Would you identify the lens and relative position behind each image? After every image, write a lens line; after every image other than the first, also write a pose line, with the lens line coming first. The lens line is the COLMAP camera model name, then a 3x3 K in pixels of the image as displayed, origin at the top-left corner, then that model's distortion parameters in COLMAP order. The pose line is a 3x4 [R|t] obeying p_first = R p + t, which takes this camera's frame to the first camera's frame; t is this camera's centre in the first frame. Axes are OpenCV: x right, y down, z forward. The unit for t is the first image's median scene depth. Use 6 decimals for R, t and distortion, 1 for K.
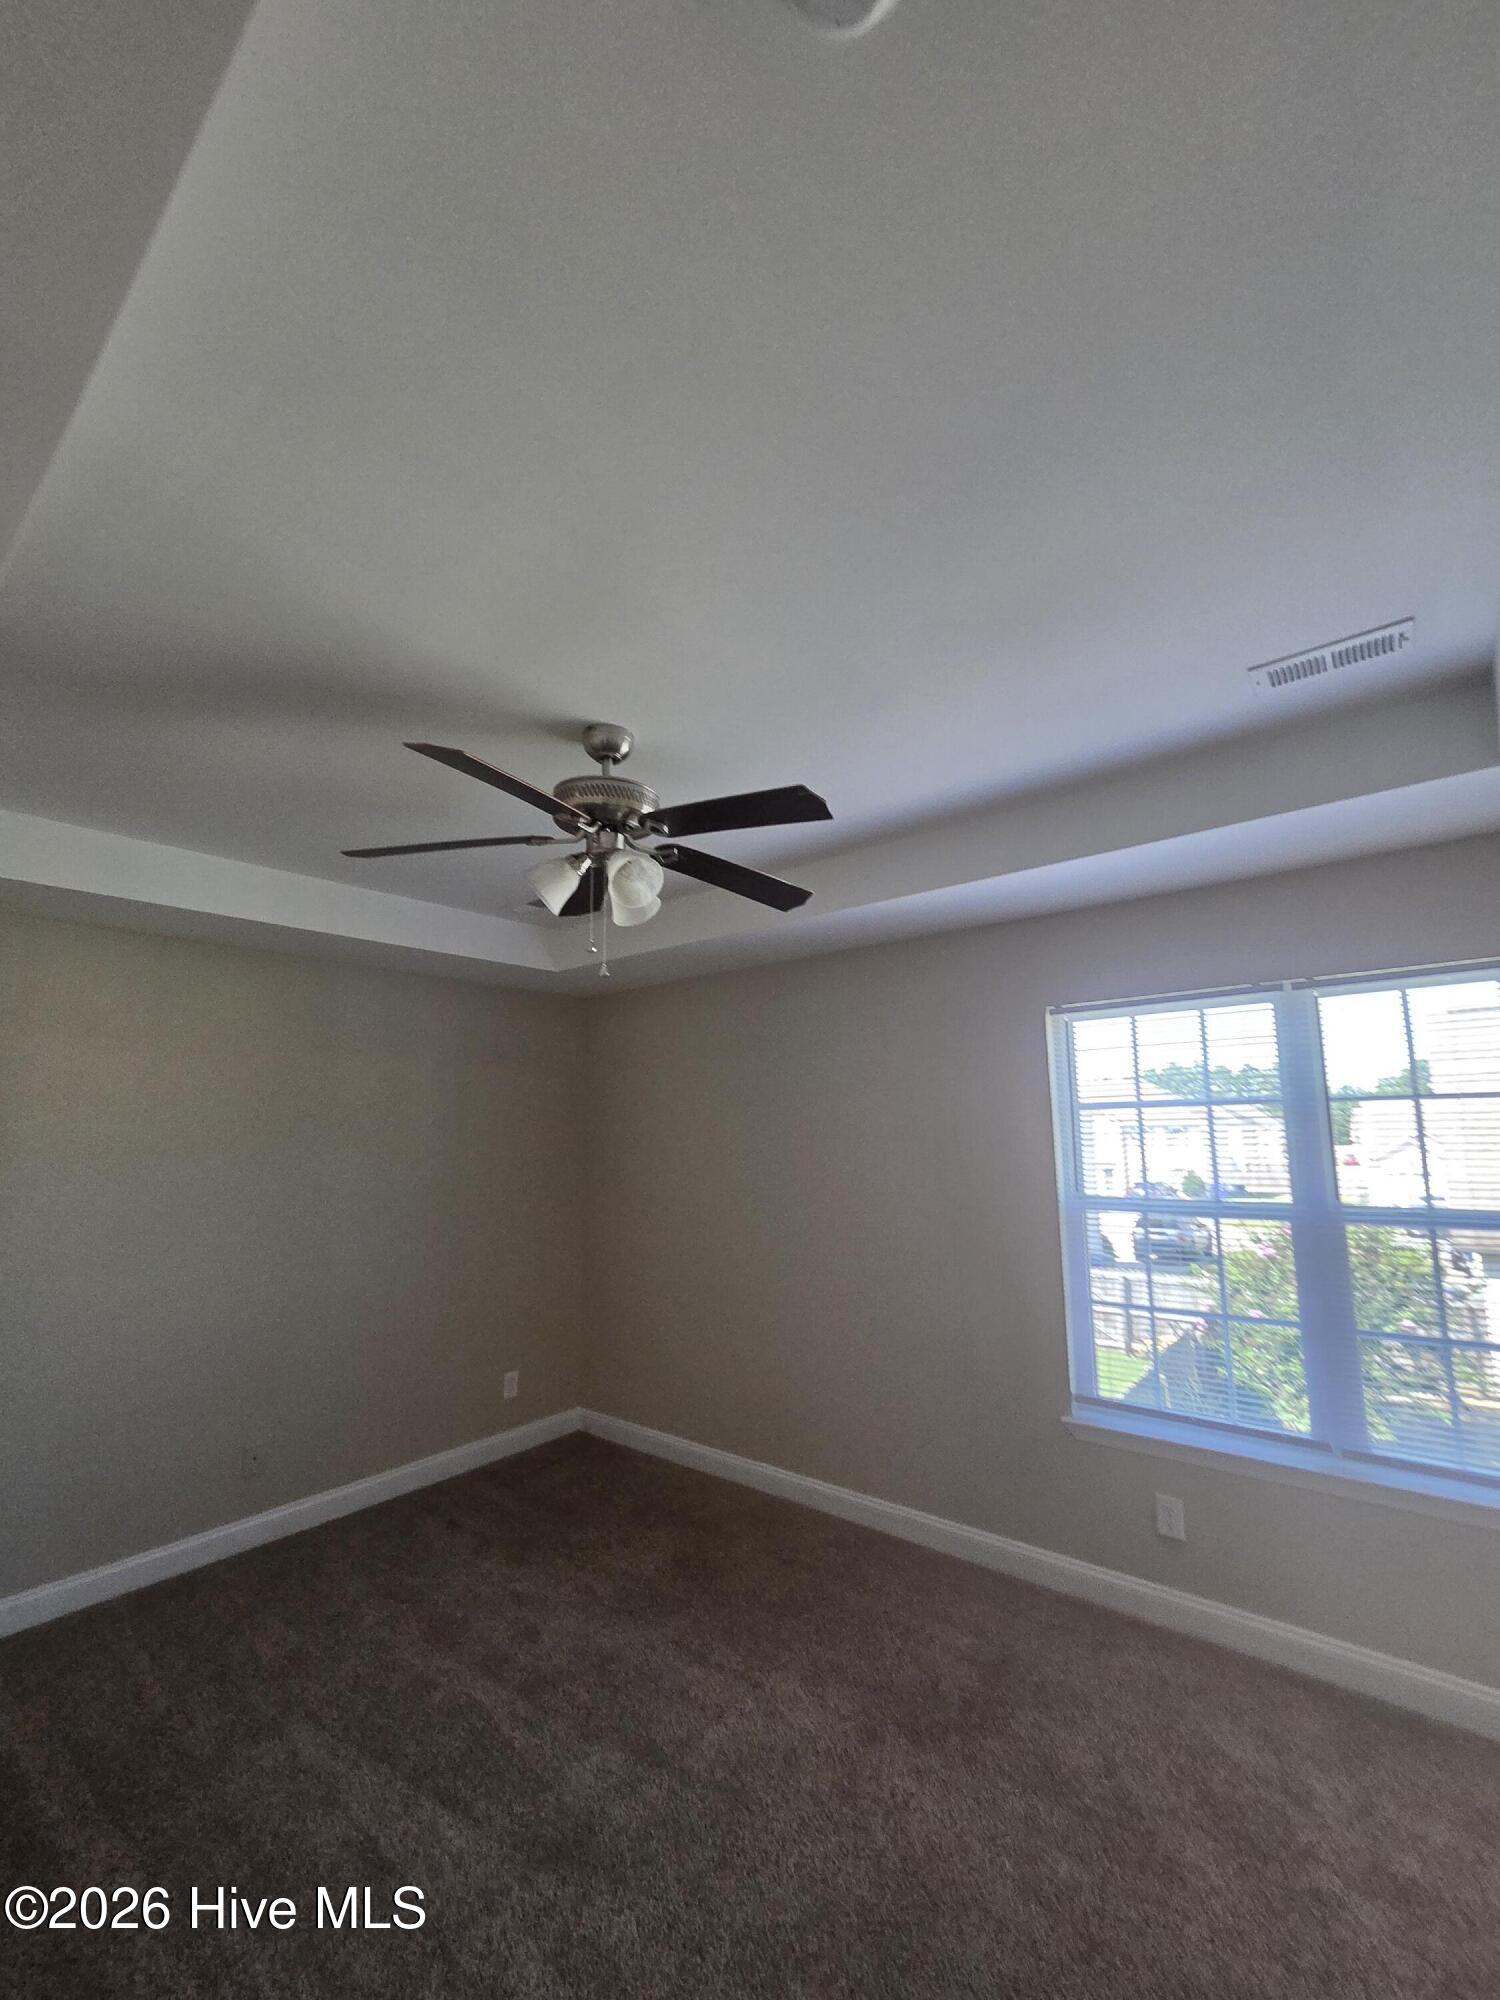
lens RADIAL K [[824.1, 0, 773.5], [0, 824.1, 1008.6], [0, 0, 1]] dist [-0.001767, 0.002888]
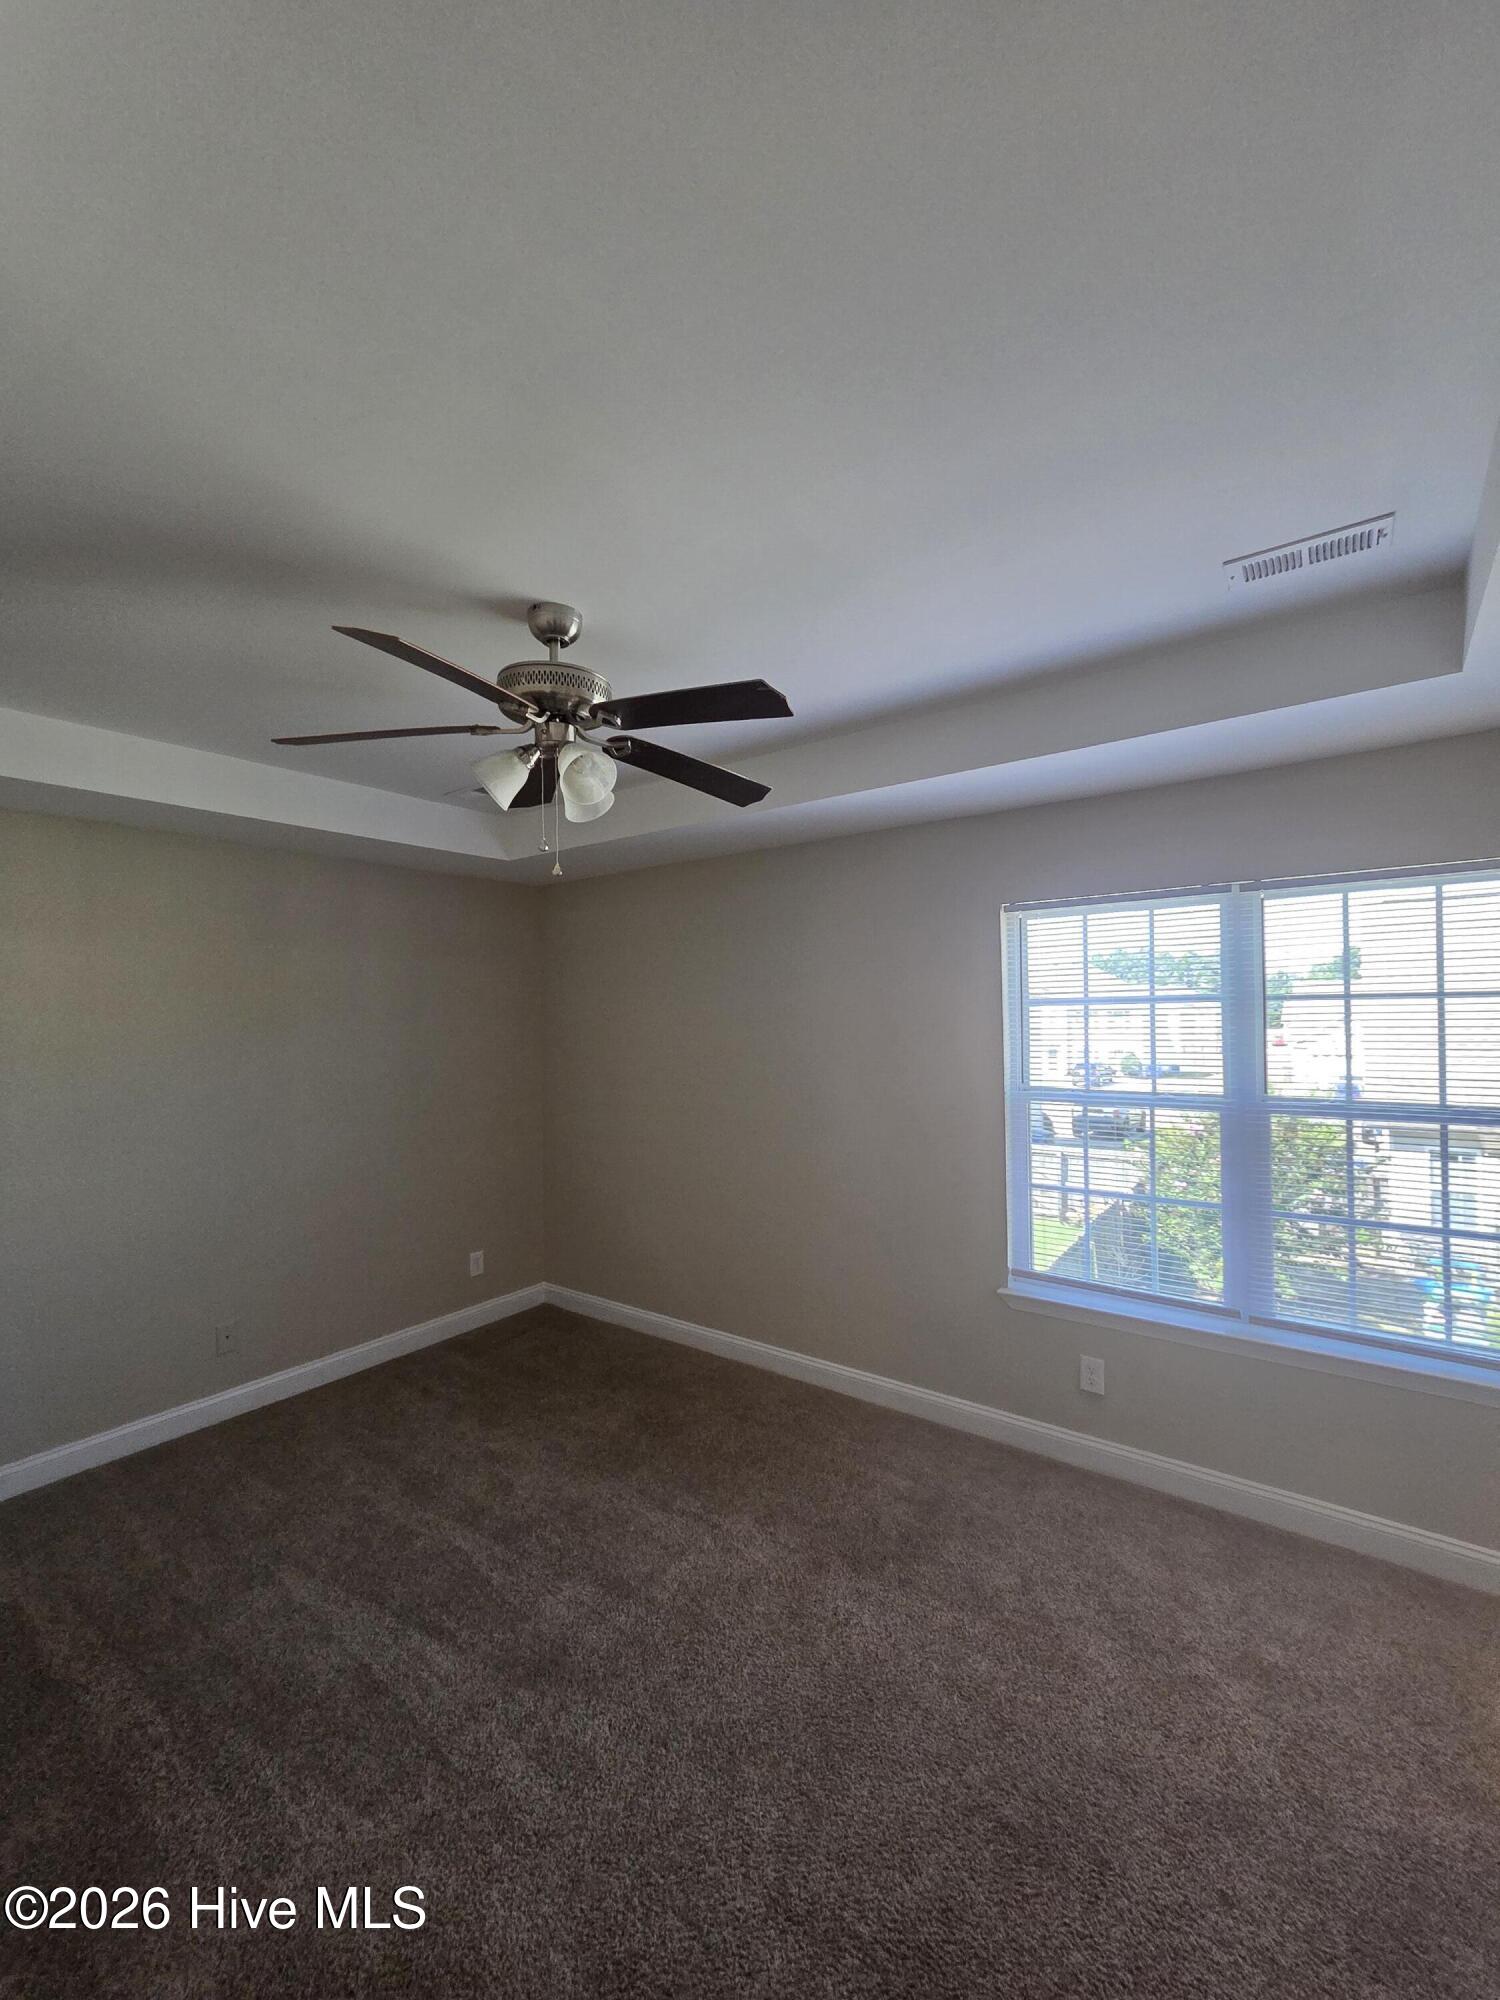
lens RADIAL K [[821.6, 0, 769.7], [0, 821.6, 1001.0], [0, 0, 1]] dist [0.002623, 0.000272]
pose [[0.998829, 0.001306, 0.048372, -0.000830], [-0.007694, 0.991204, 0.132120, -0.018481], [-0.047773, -0.132338, 0.990053, 0.001886]]
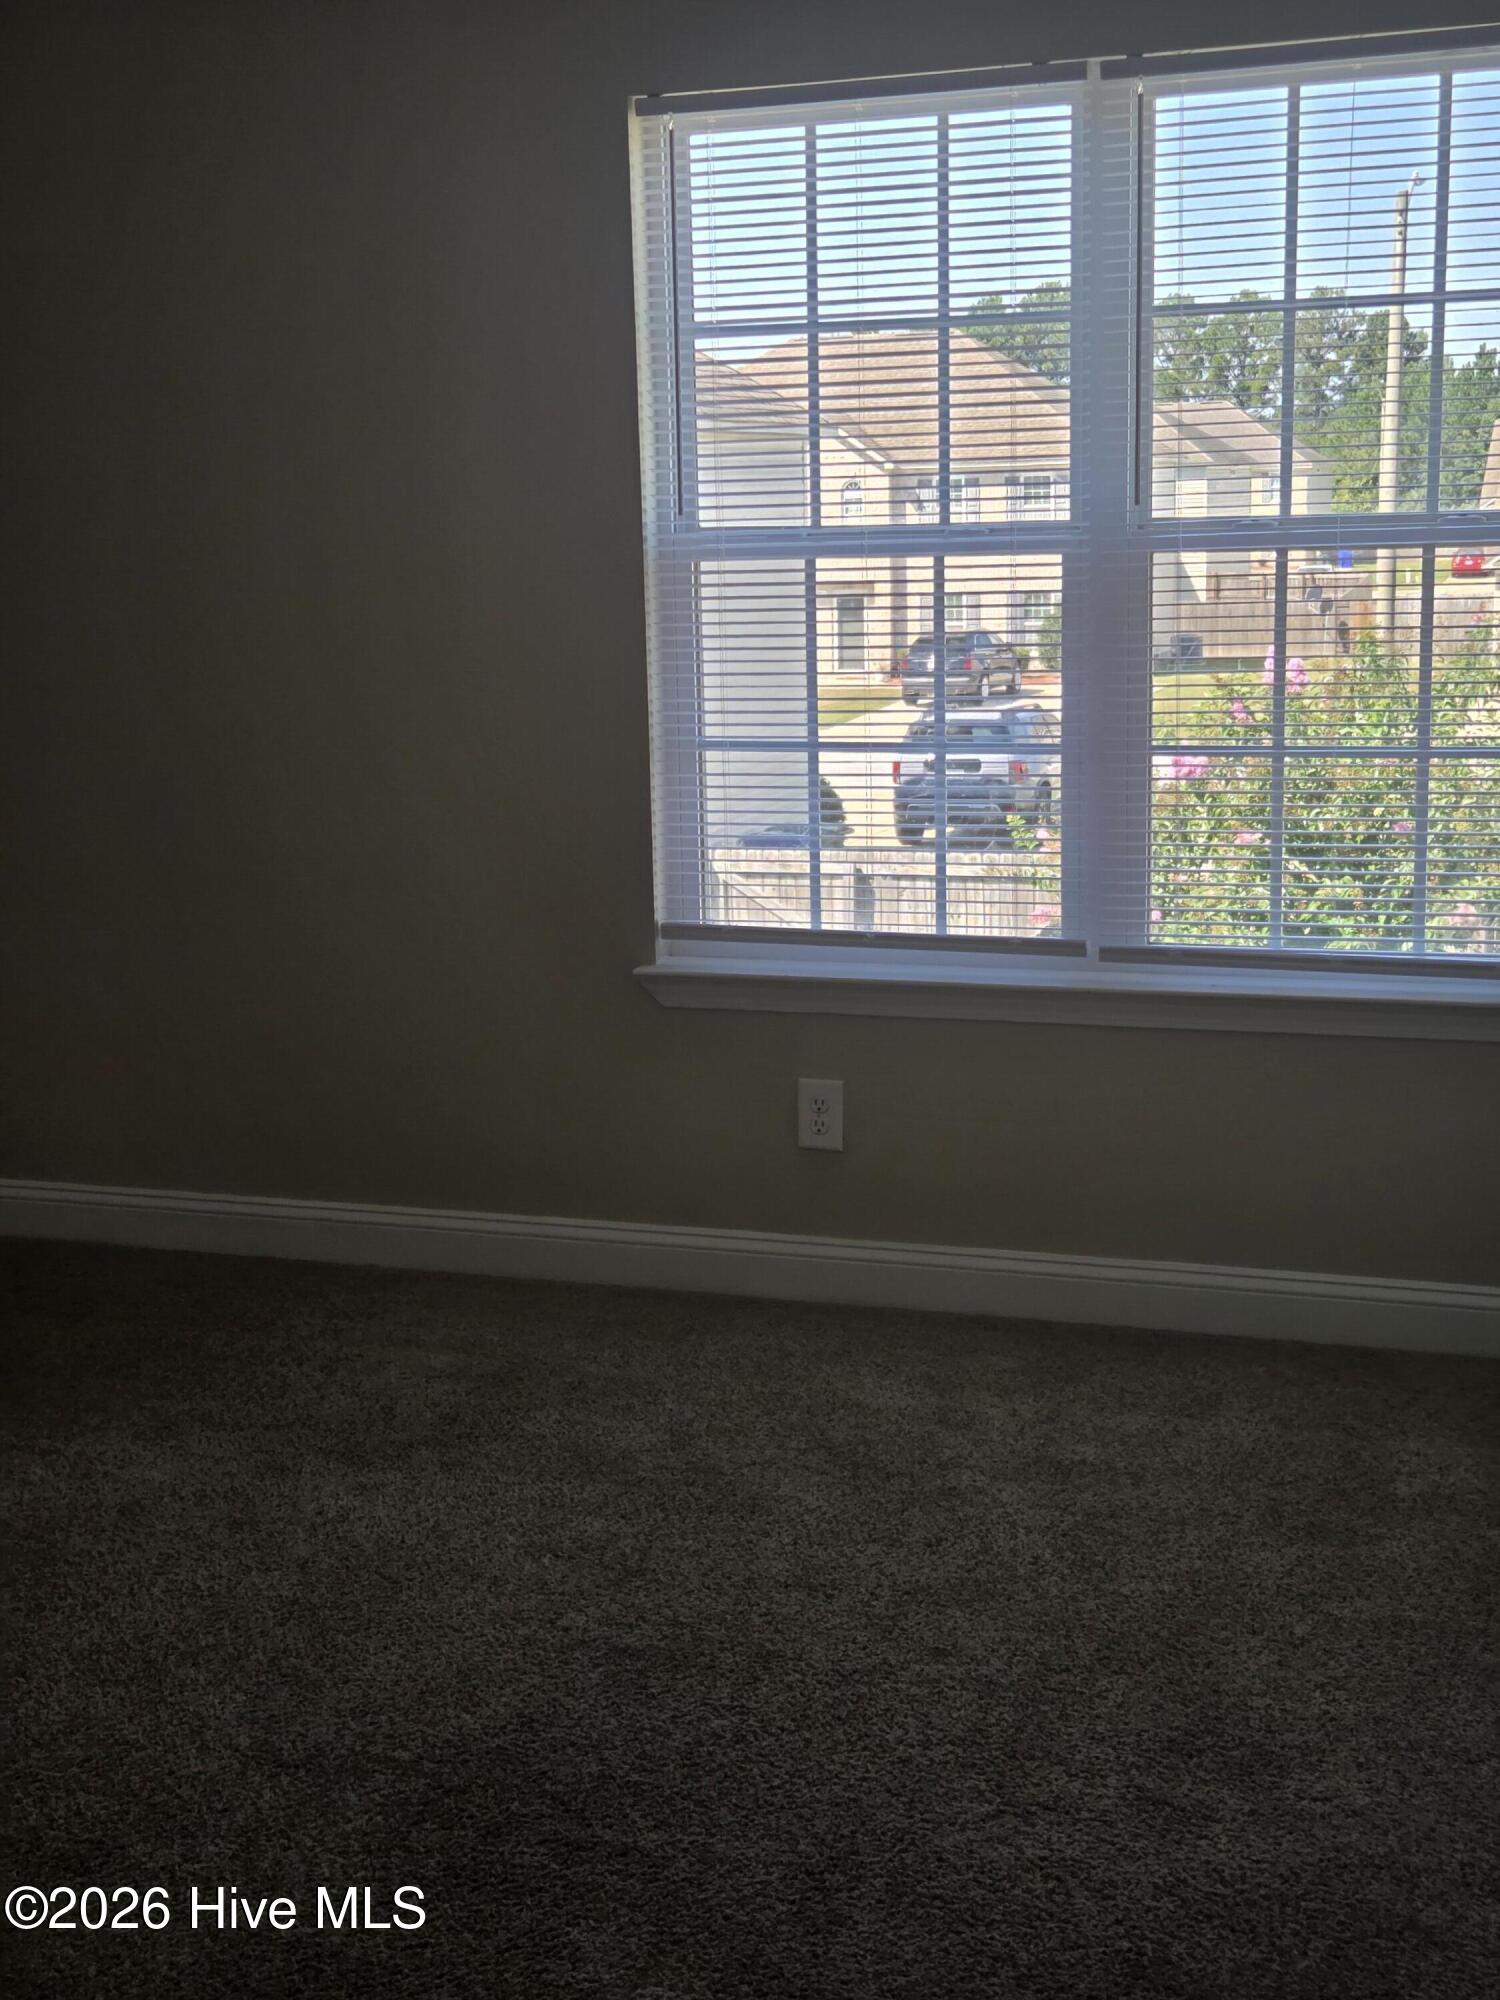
lens RADIAL K [[2696.6, 0, 750.0], [0, 2696.6, 1000.0], [0, 0, 1]] dist [0.032222, 0.007921]
pose [[0.943484, -0.068419, 0.324279, -0.125069], [-0.038985, 0.948754, 0.313601, 0.000635], [-0.329117, -0.308519, 0.892467, -0.529098]]
